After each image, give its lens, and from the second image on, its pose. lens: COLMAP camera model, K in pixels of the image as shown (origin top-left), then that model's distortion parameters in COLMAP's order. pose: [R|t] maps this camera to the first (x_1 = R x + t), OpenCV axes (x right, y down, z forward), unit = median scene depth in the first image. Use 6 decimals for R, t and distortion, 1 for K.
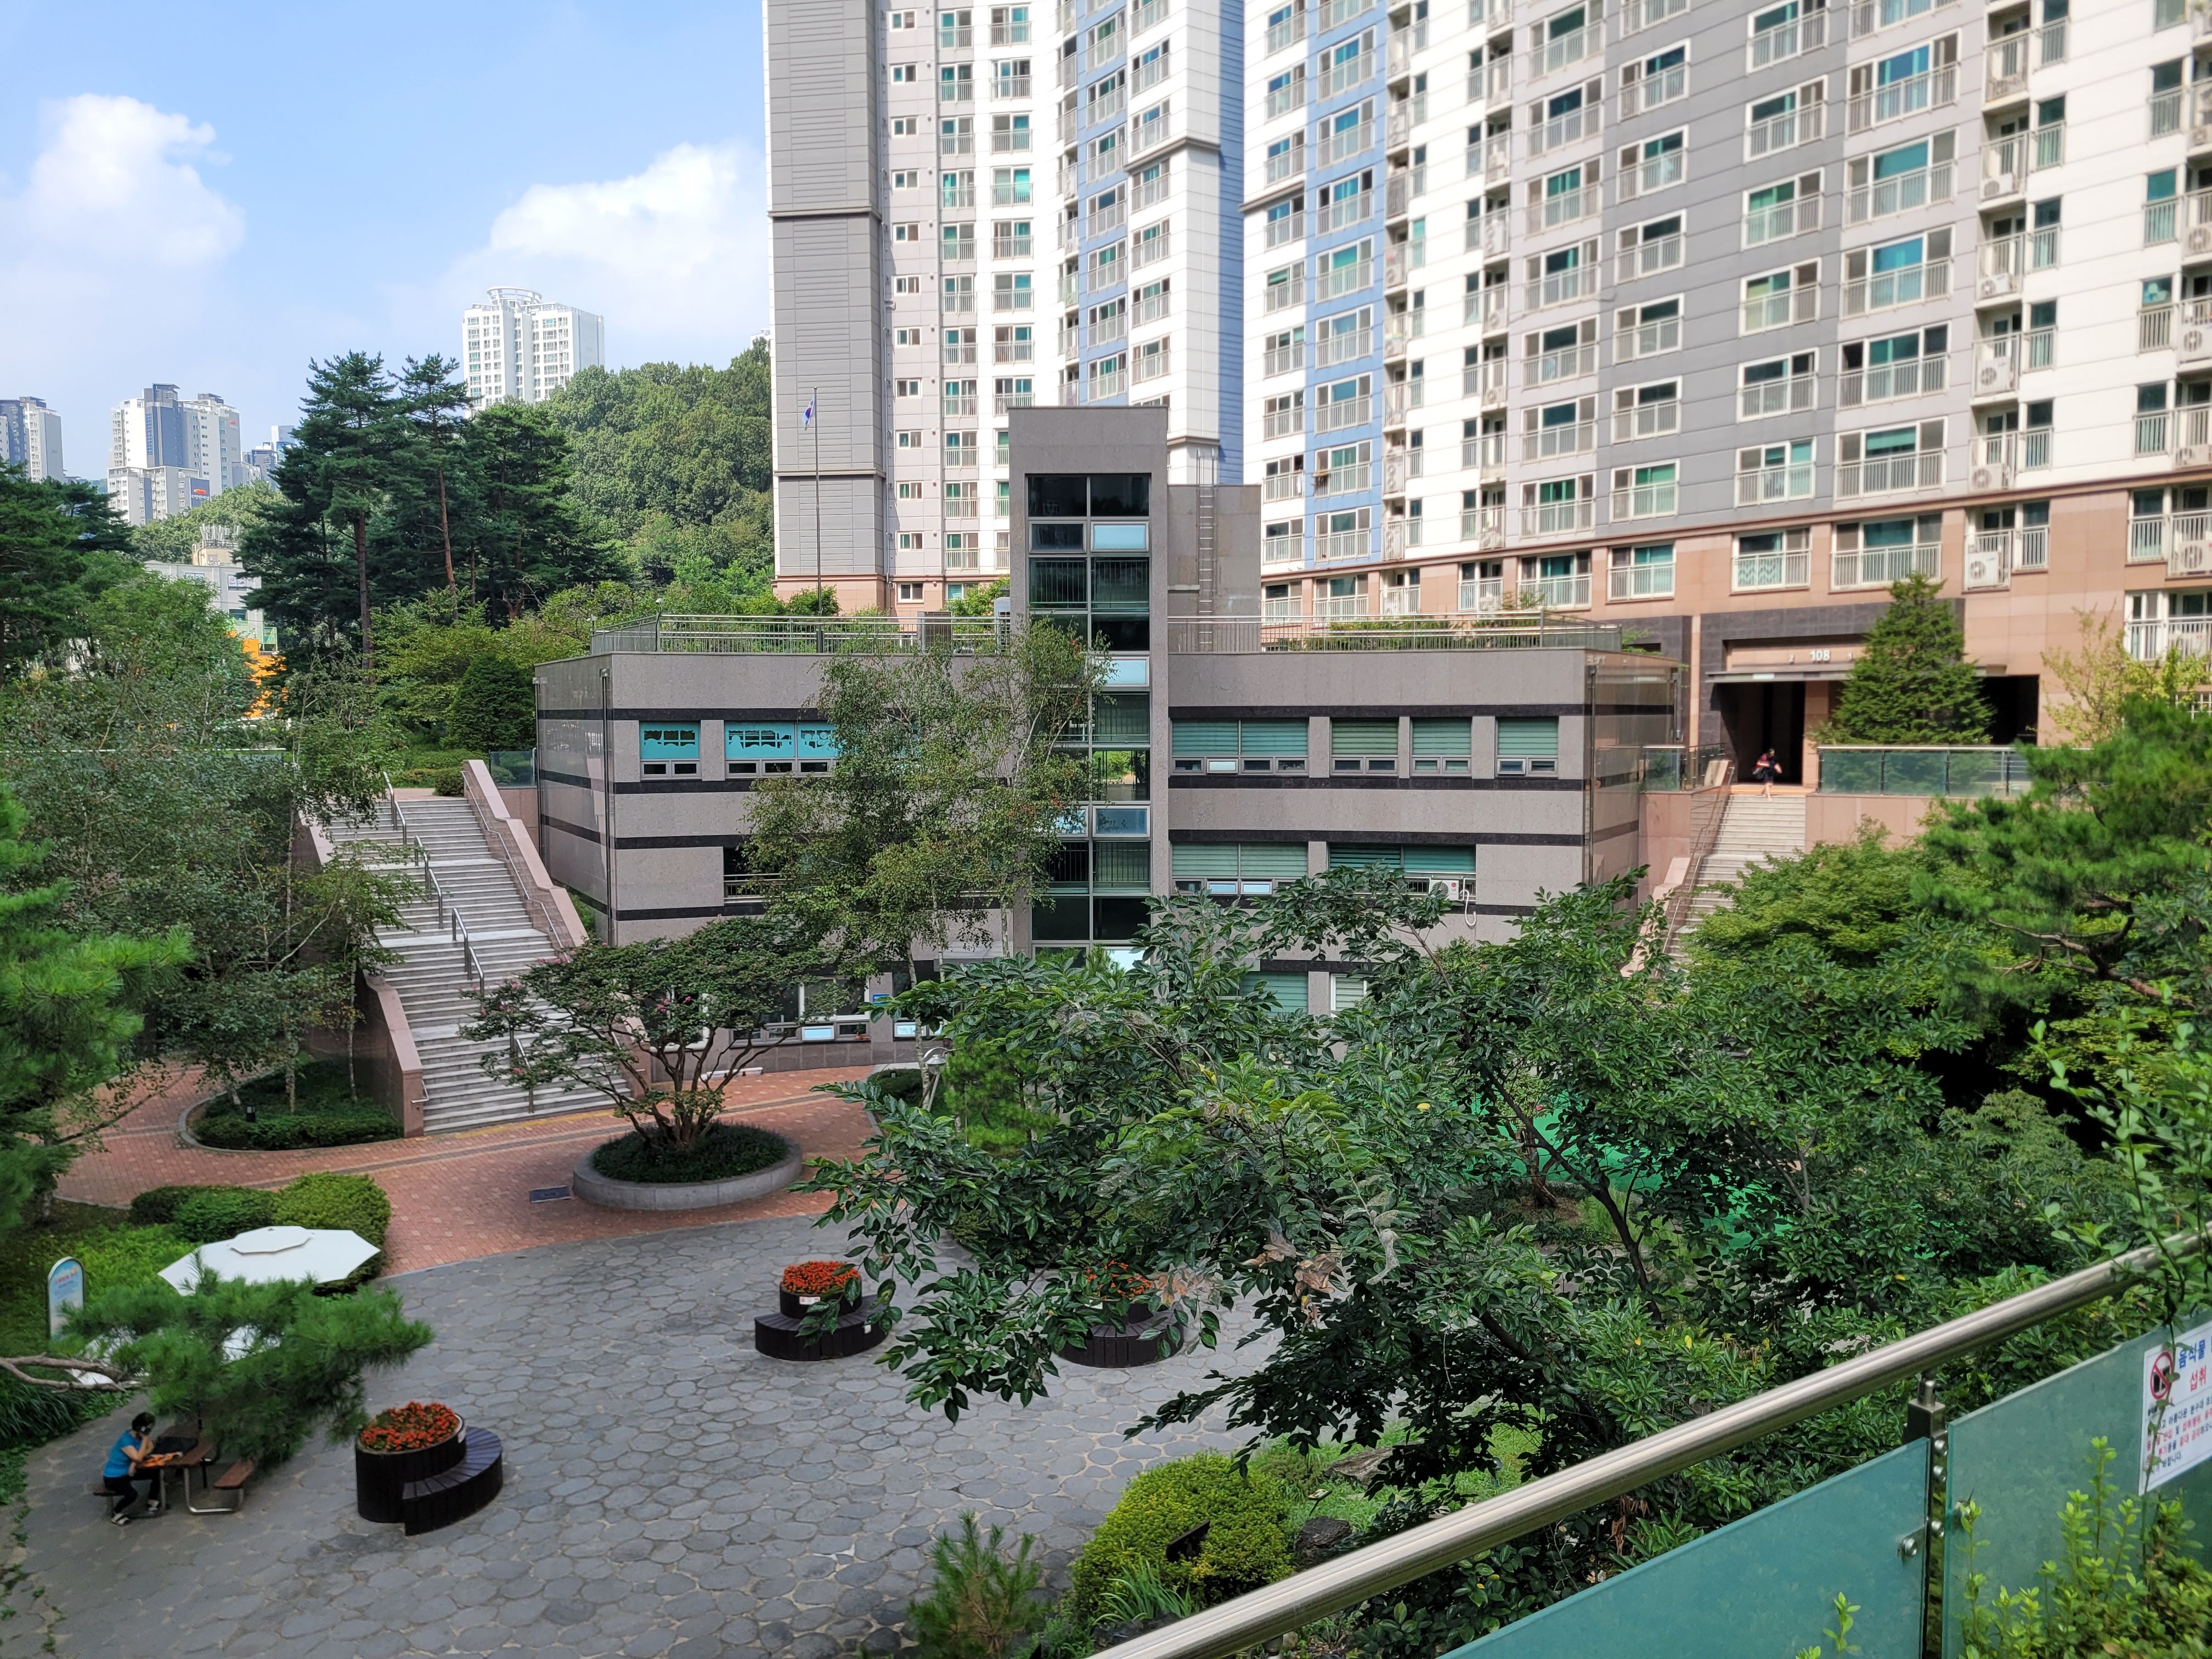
lens RADIAL K [[1642.4, 0, 1106.1], [0, 1642.4, 816.8], [0, 0, 1]] dist [0.066231, -0.046467]
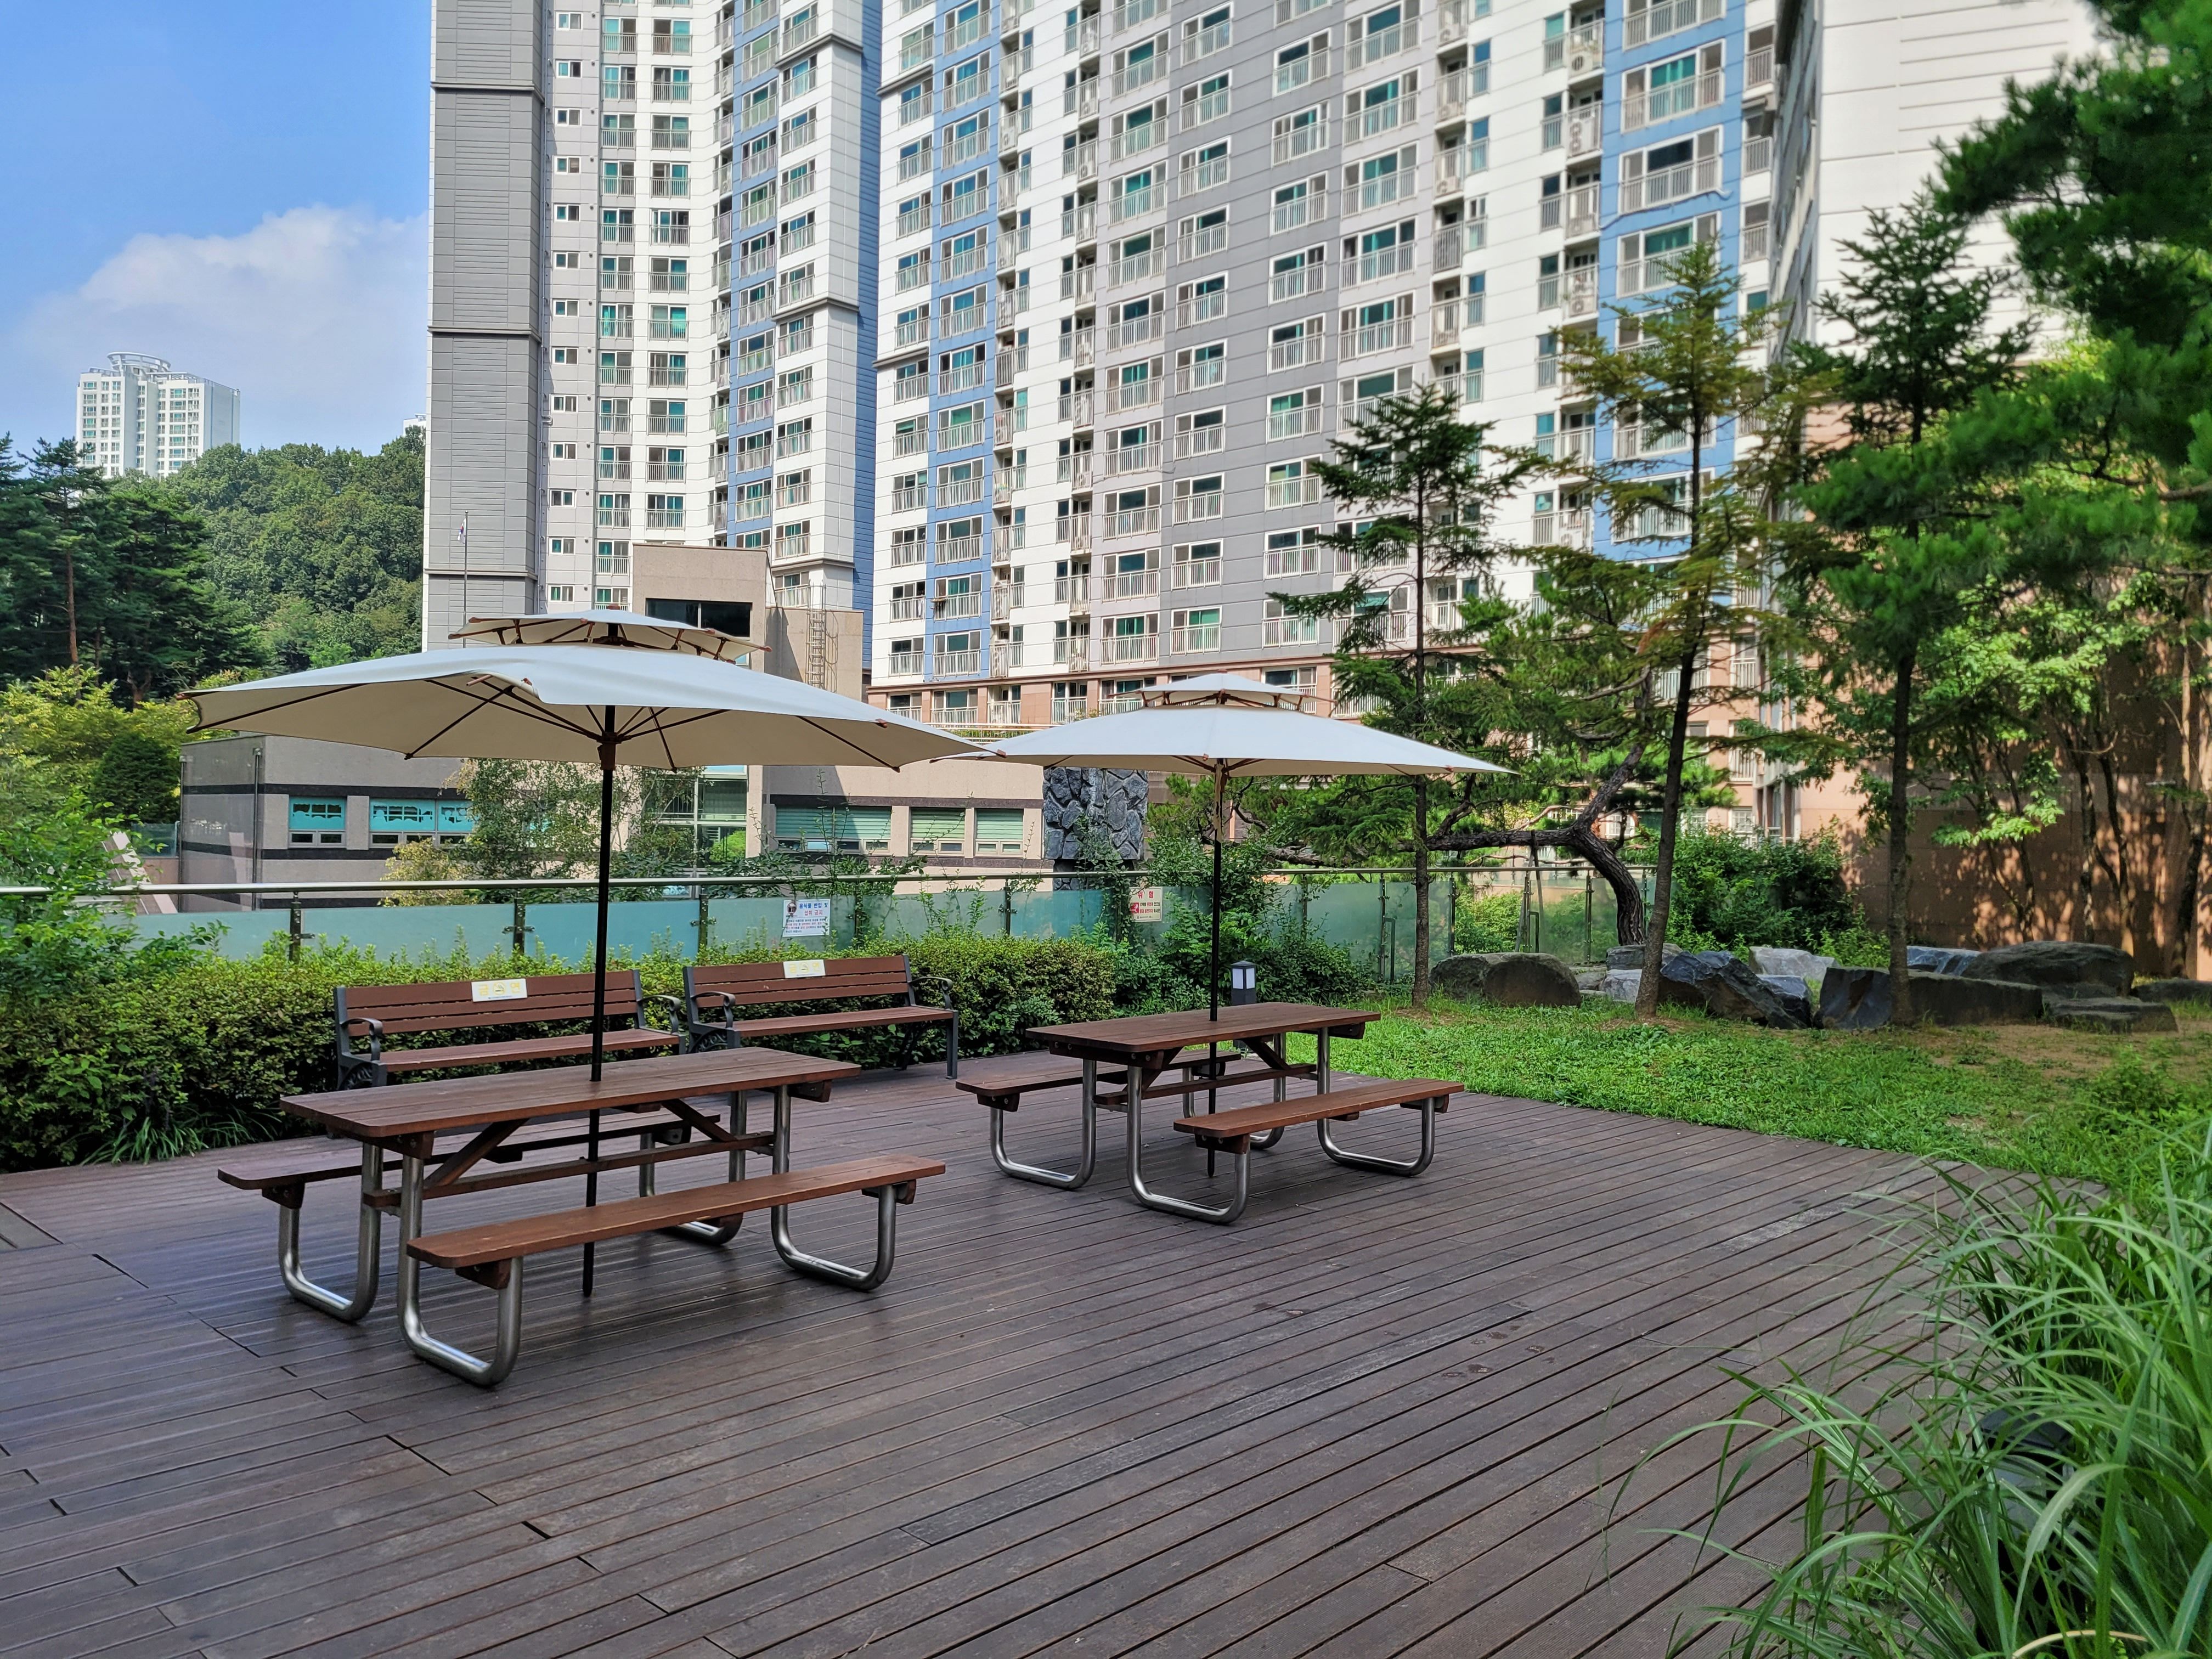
lens RADIAL K [[1653.8, 0, 1100.8], [0, 1653.8, 806.4], [0, 0, 1]] dist [0.056946, -0.045401]
pose [[0.981267, 0.023113, 0.191260, 0.021755], [-0.009400, 0.997339, -0.072296, 0.013544], [-0.192422, 0.069144, 0.978873, -0.113028]]
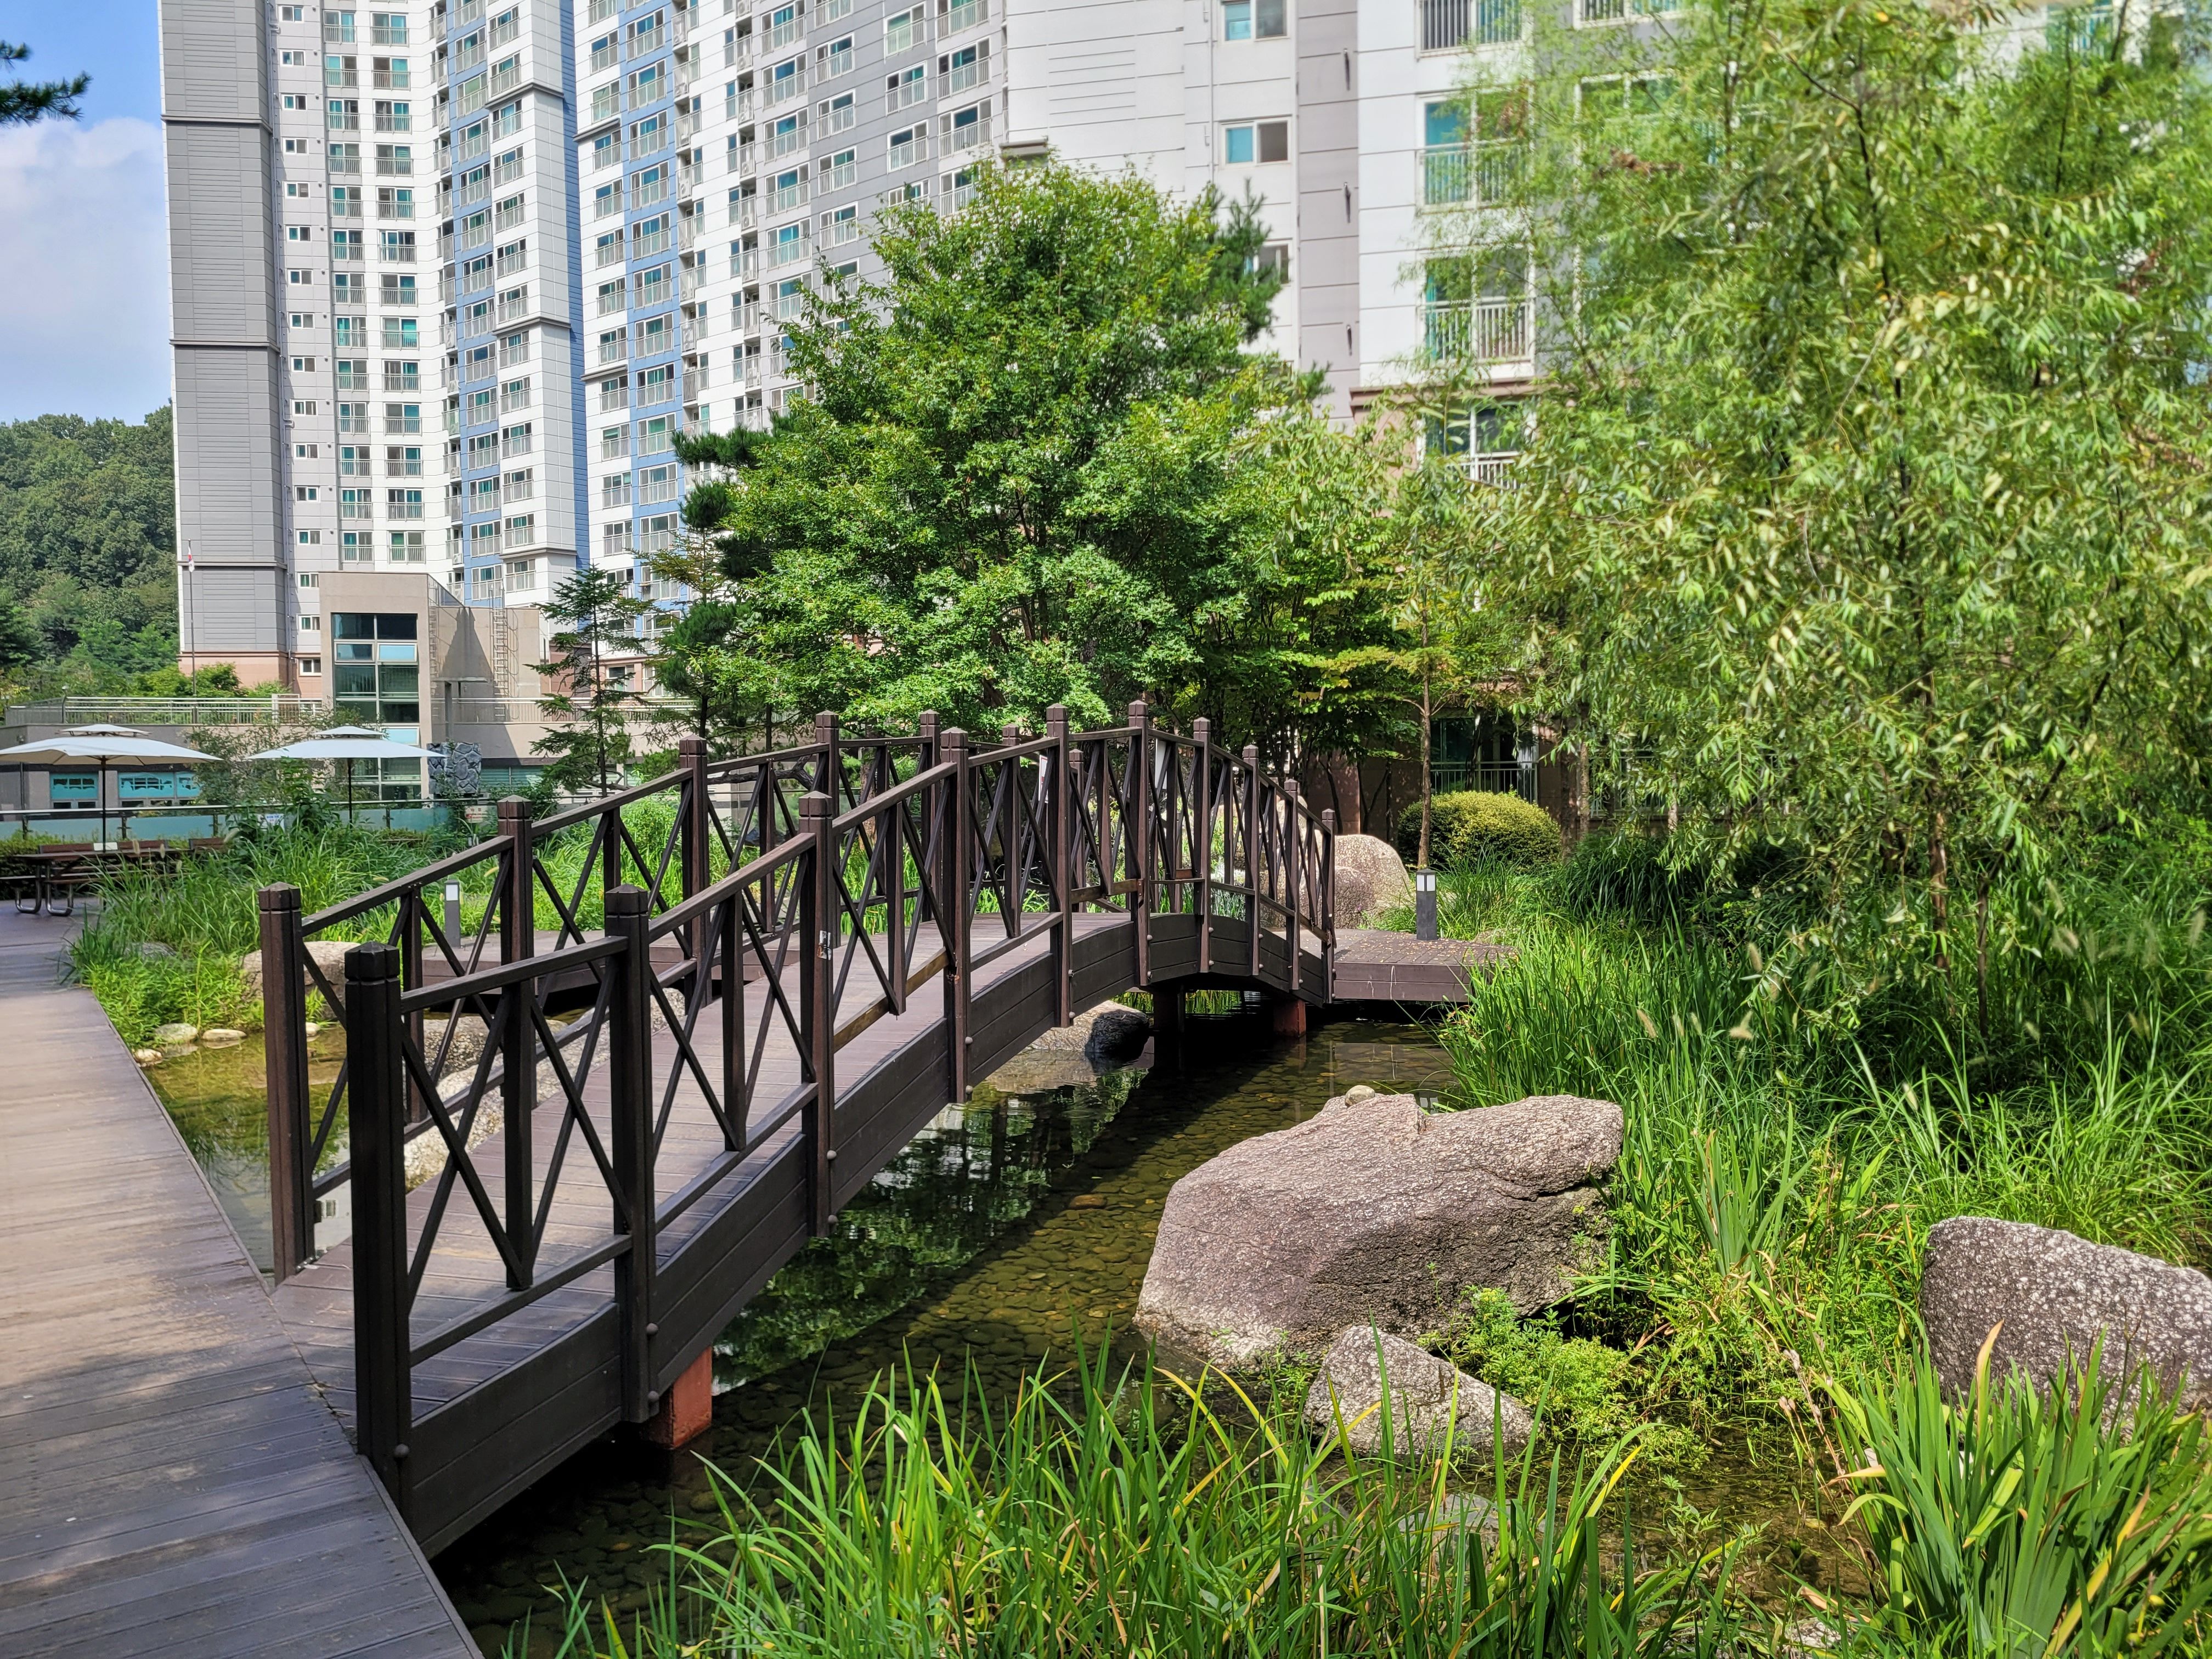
lens RADIAL K [[1659.7, 0, 1156.4], [0, 1659.7, 808.2], [0, 0, 1]] dist [0.043027, -0.038464]
pose [[0.950971, -0.020817, 0.308578, 0.092501], [0.033186, 0.998840, -0.034890, 0.028544], [-0.307493, 0.043420, 0.950559, -0.347609]]
